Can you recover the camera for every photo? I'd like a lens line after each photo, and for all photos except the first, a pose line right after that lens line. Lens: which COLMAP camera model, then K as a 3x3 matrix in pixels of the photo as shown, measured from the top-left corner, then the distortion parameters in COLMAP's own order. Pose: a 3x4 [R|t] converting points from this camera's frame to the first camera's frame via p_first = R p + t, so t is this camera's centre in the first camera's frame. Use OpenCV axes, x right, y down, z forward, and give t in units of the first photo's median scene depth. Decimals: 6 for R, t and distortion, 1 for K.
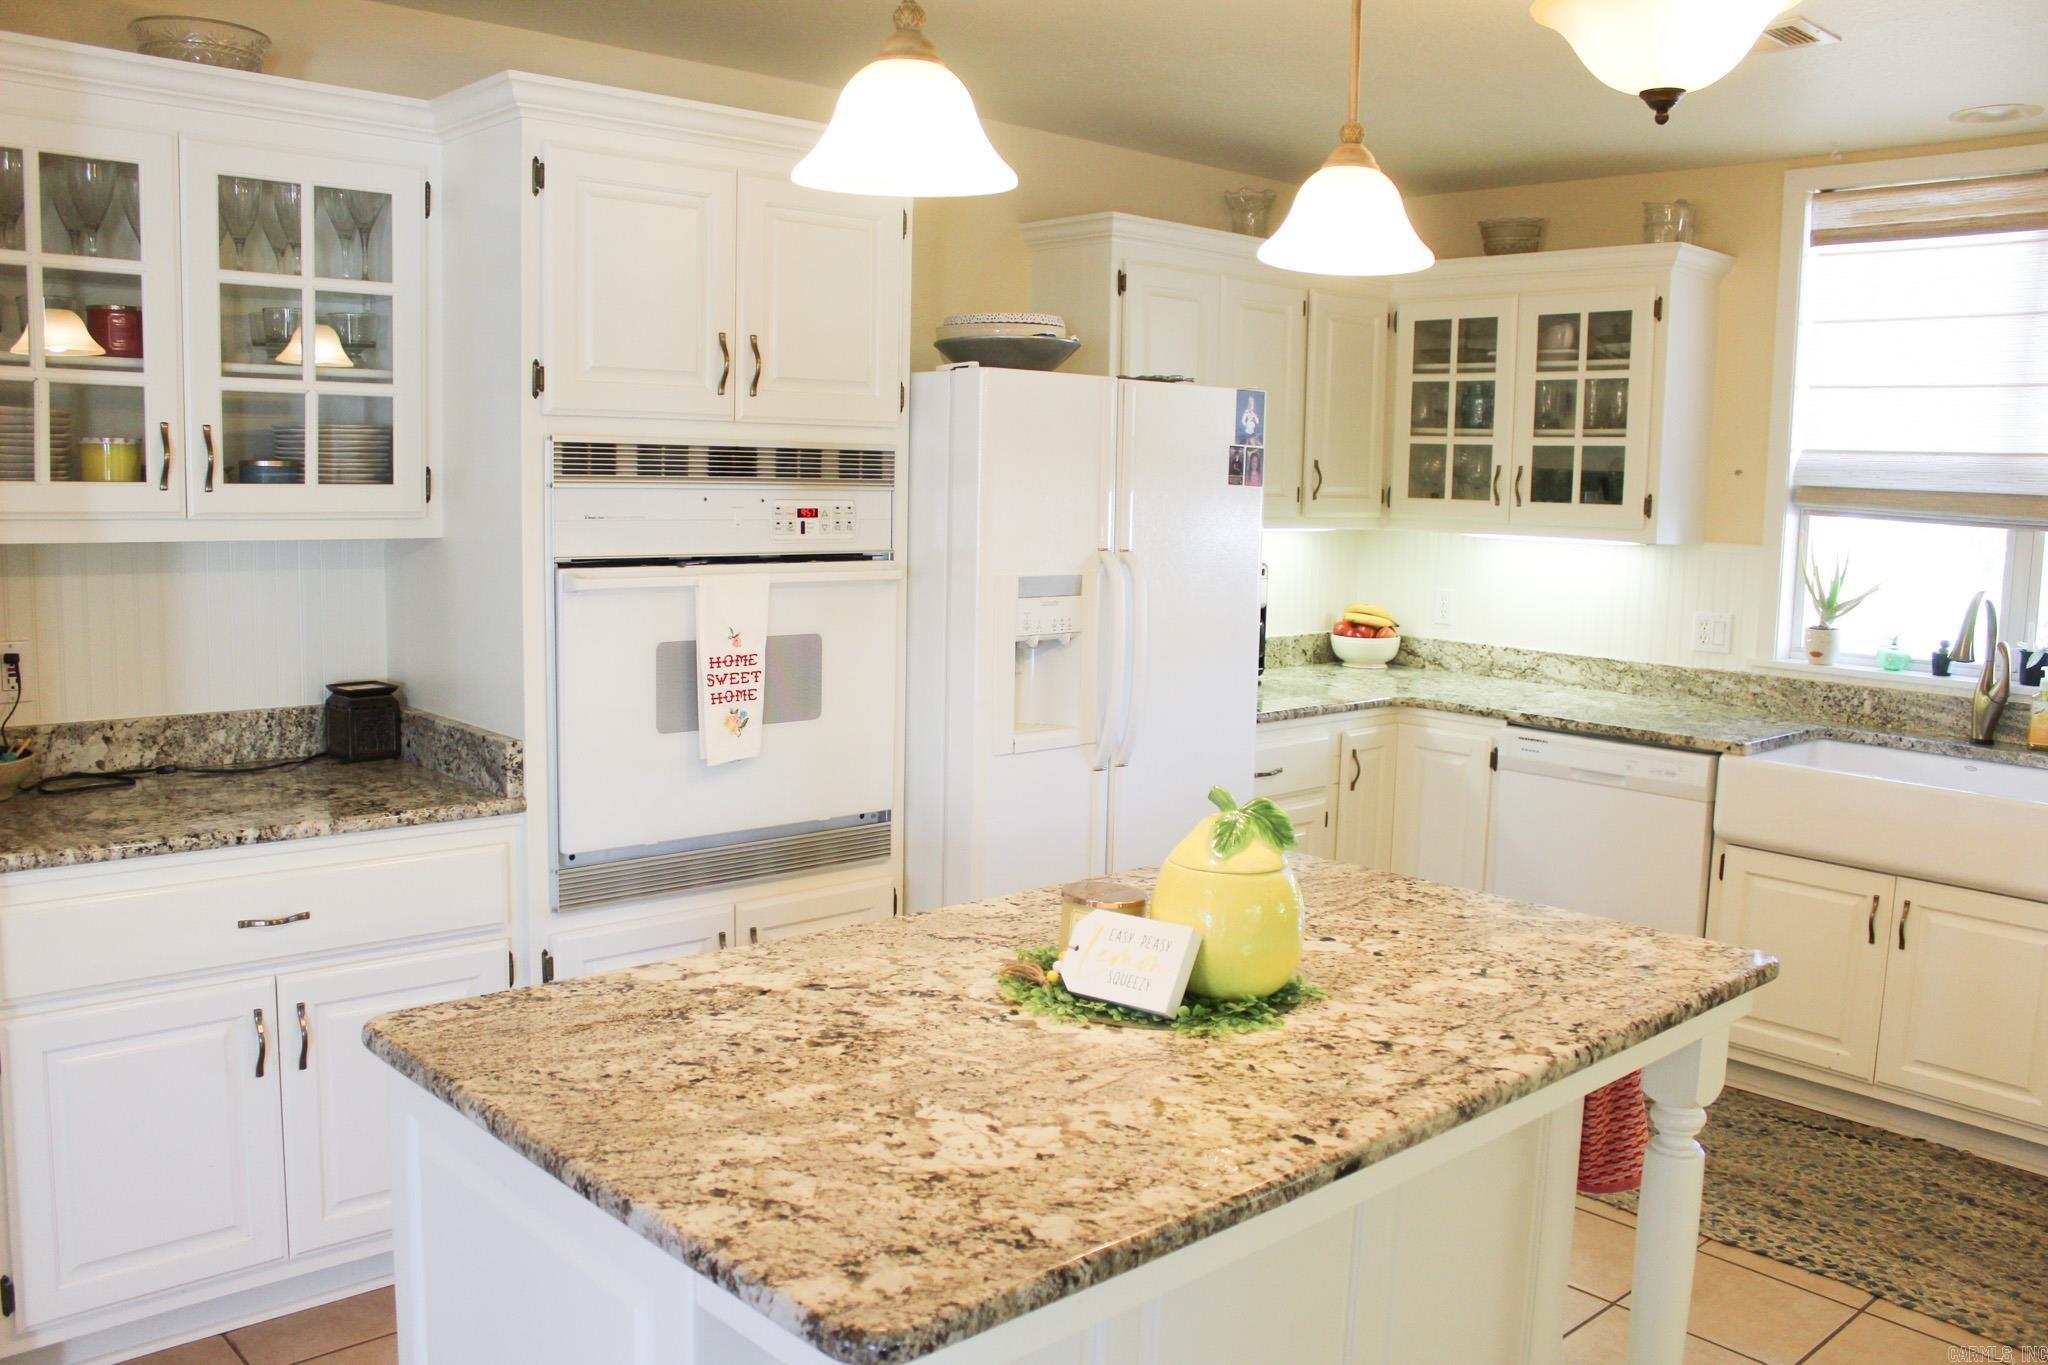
lens RADIAL K [[1704.2, 0, 1023.7], [0, 1704.2, 683.0], [0, 0, 1]] dist [-0.134714, 0.080515]
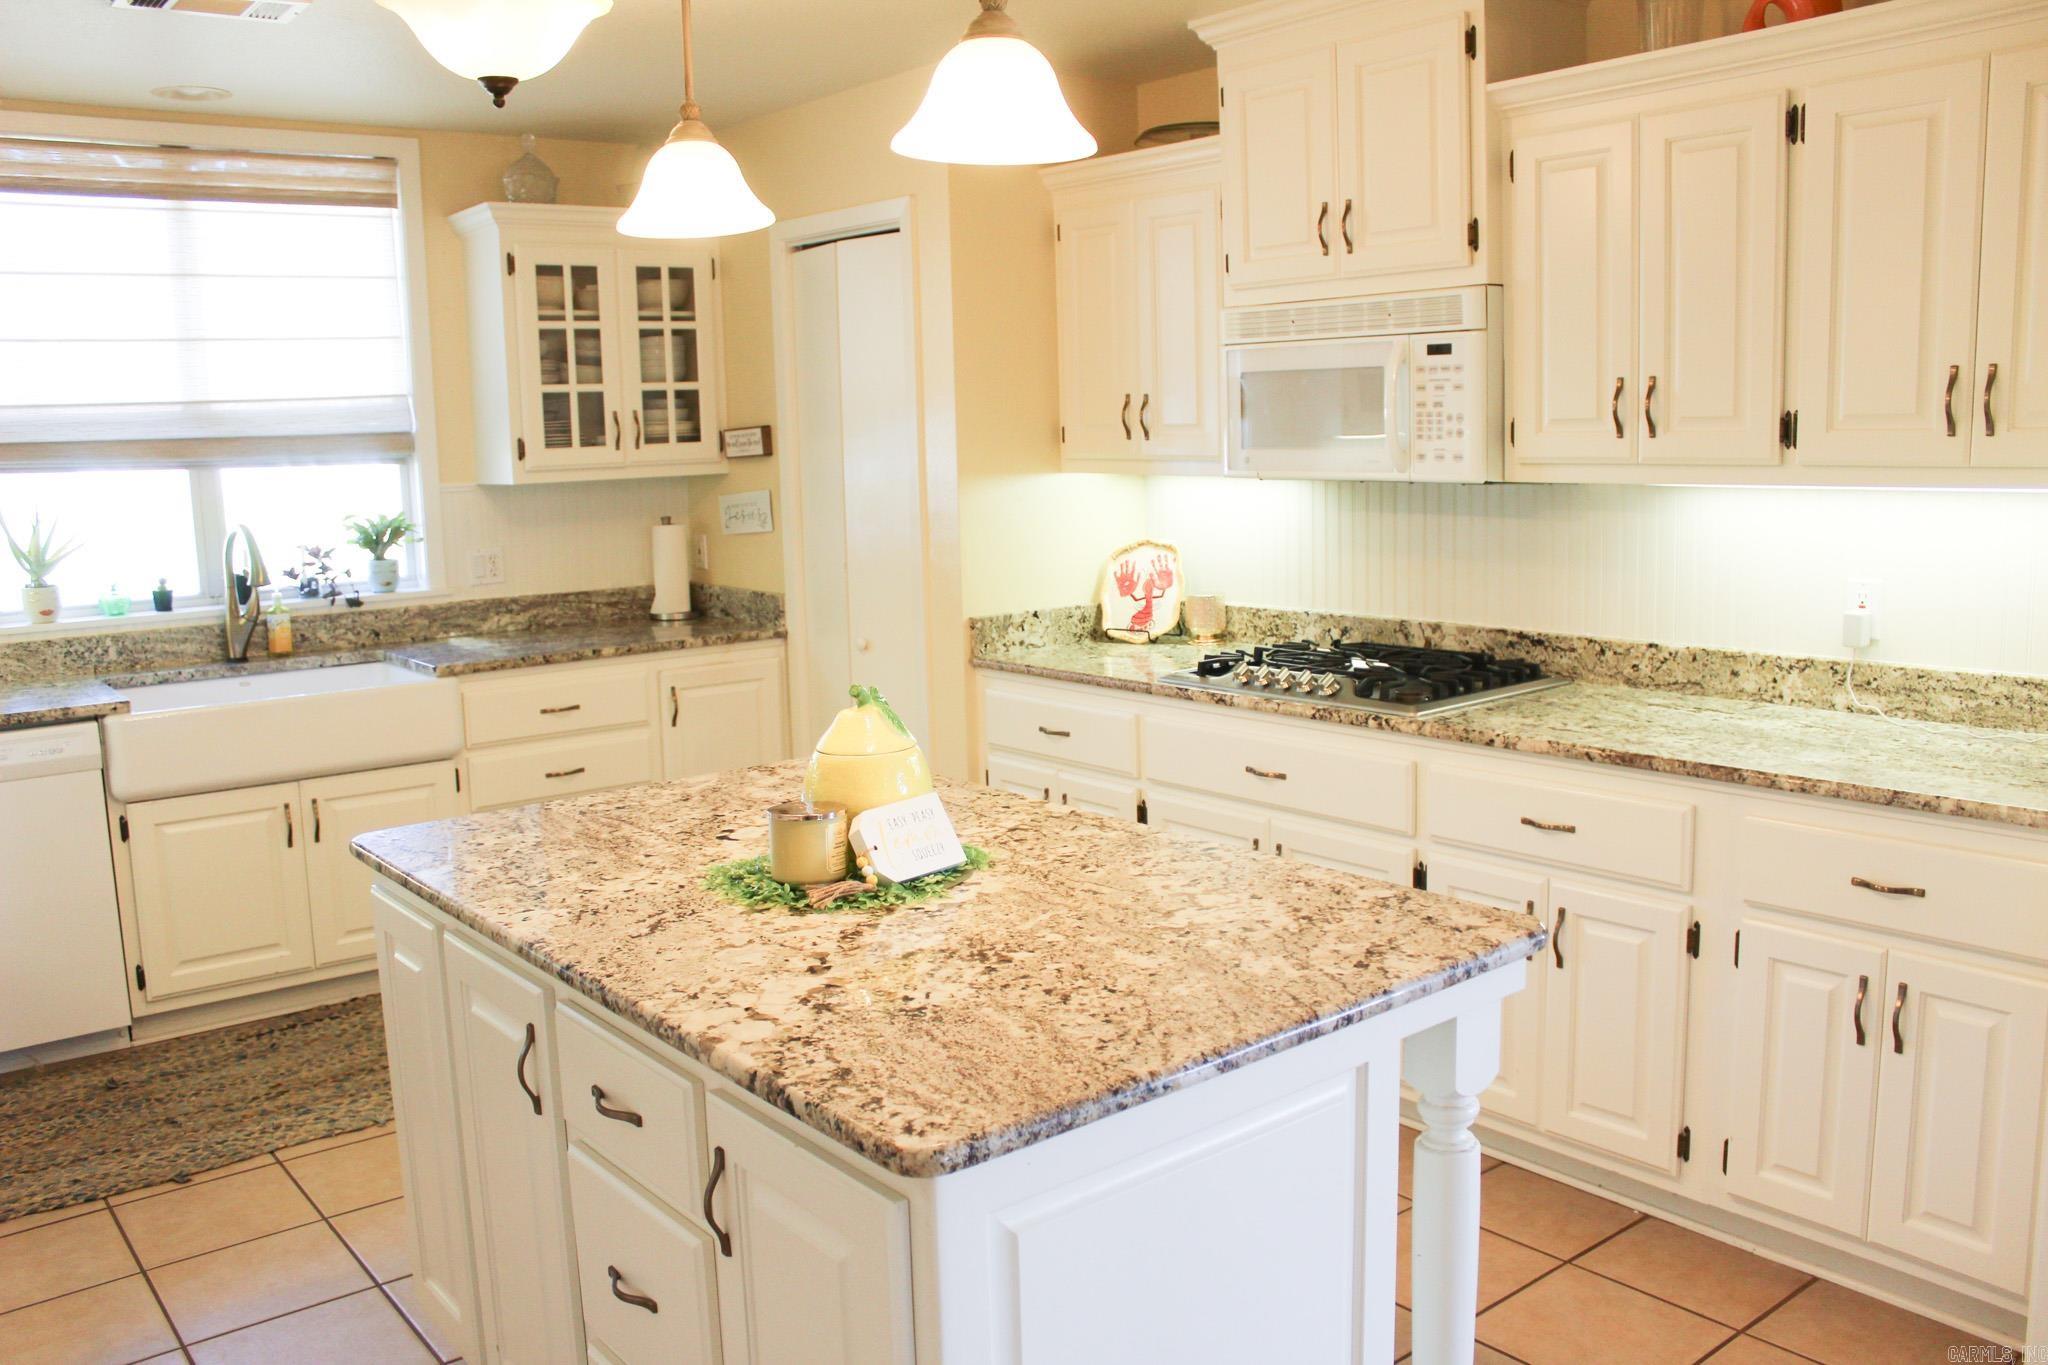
lens RADIAL K [[1704.2, 0, 1011.3], [0, 1704.2, 685.6], [0, 0, 1]] dist [-0.134714, 0.080515]
pose [[0.071137, -0.177480, 0.981550, -0.646278], [0.149531, 0.974820, 0.165426, -0.073101], [-0.986195, 0.135005, 0.095884, 0.498492]]
